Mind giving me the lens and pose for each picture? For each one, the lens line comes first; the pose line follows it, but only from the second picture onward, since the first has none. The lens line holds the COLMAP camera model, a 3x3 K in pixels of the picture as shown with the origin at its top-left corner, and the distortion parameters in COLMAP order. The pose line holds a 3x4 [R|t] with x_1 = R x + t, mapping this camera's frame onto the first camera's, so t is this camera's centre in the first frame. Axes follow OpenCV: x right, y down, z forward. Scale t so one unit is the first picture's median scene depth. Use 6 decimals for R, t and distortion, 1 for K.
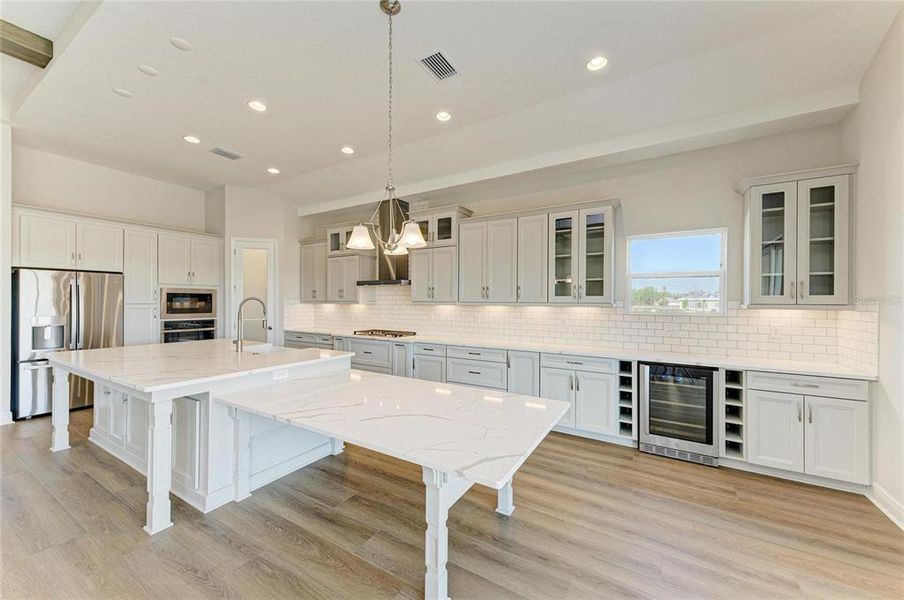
lens RADIAL K [[339.7, 0, 456.8], [0, 339.7, 301.8], [0, 0, 1]] dist [0.003401, -0.000353]
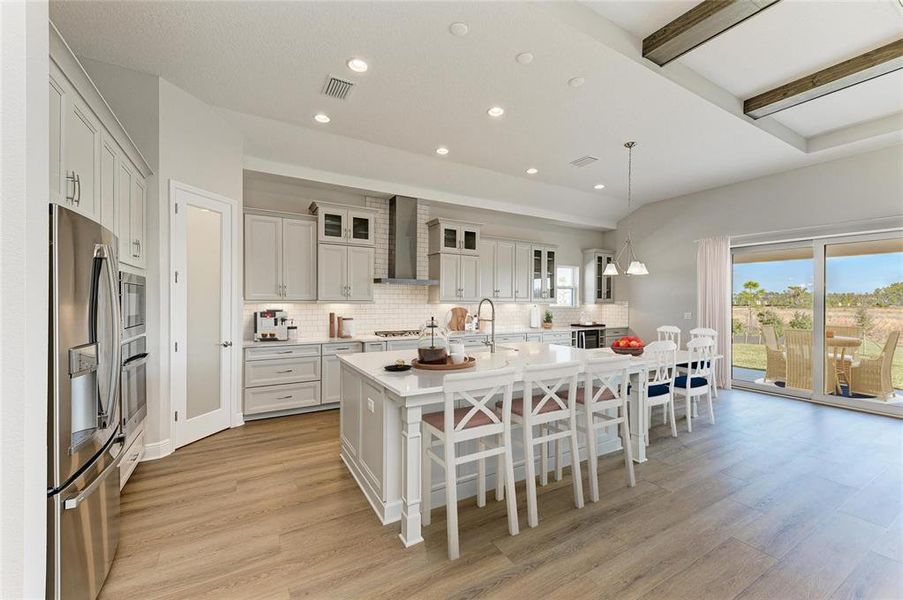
lens RADIAL K [[362.2, 0, 451.7], [0, 362.2, 301.1], [0, 0, 1]] dist [0.008856, -0.000716]
pose [[0.482411, -0.002005, 0.875942, -1.087332], [-0.001860, 0.999993, 0.003314, -0.003675], [-0.875943, -0.003228, 0.482404, 0.396188]]
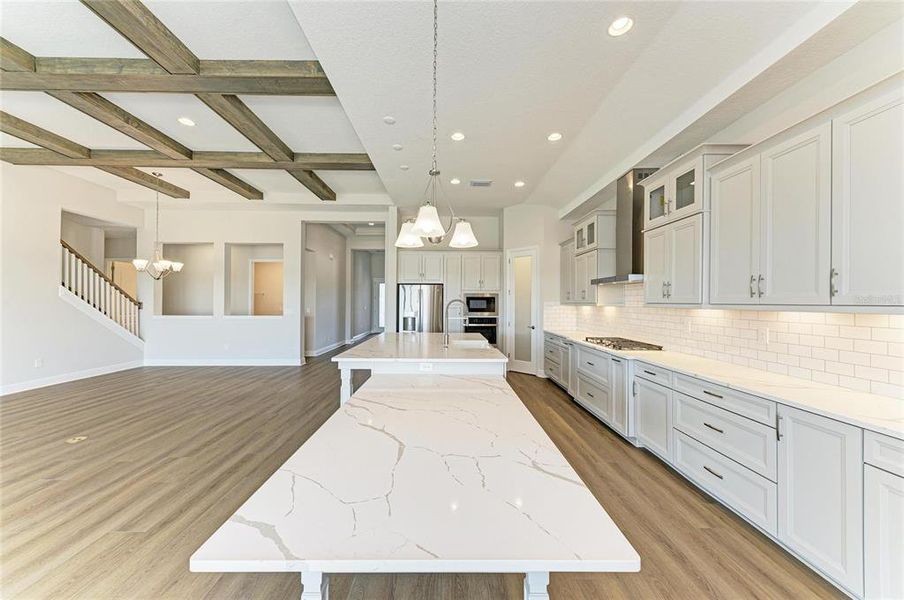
lens RADIAL K [[322.7, 0, 443.5], [0, 322.7, 302.5], [0, 0, 1]] dist [0.001045, -0.000136]
pose [[0.502306, -0.001760, -0.864688, 0.238764], [-0.000854, 0.999996, -0.002531, -0.000239], [0.864690, 0.002010, 0.502302, 0.270390]]
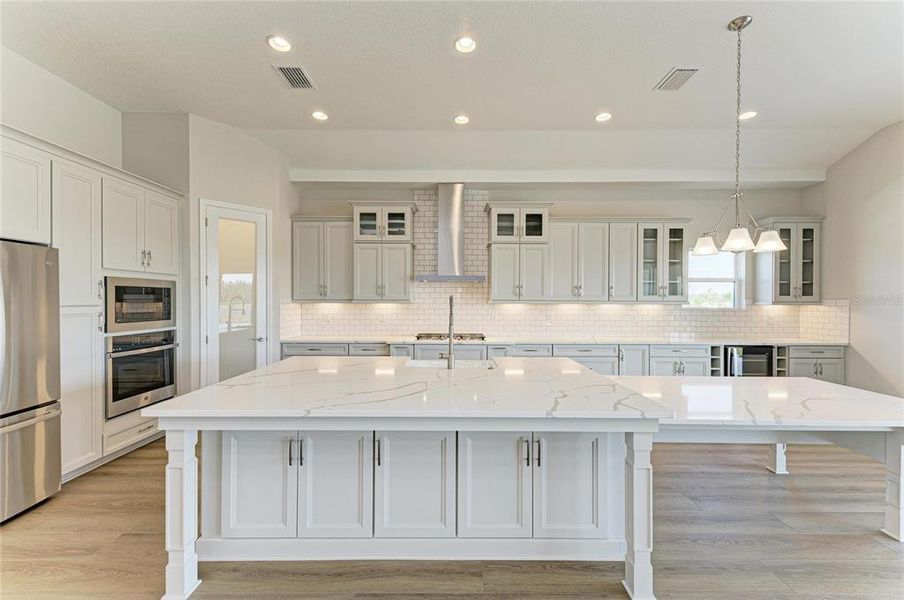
lens RADIAL K [[362.6, 0, 446.4], [0, 362.6, 300.4], [0, 0, 1]] dist [0.008856, -0.000716]
pose [[0.859020, -0.003216, 0.511933, -0.709470], [0.001027, 0.999989, 0.004559, -0.004550], [-0.511942, -0.003391, 0.859014, 0.217630]]
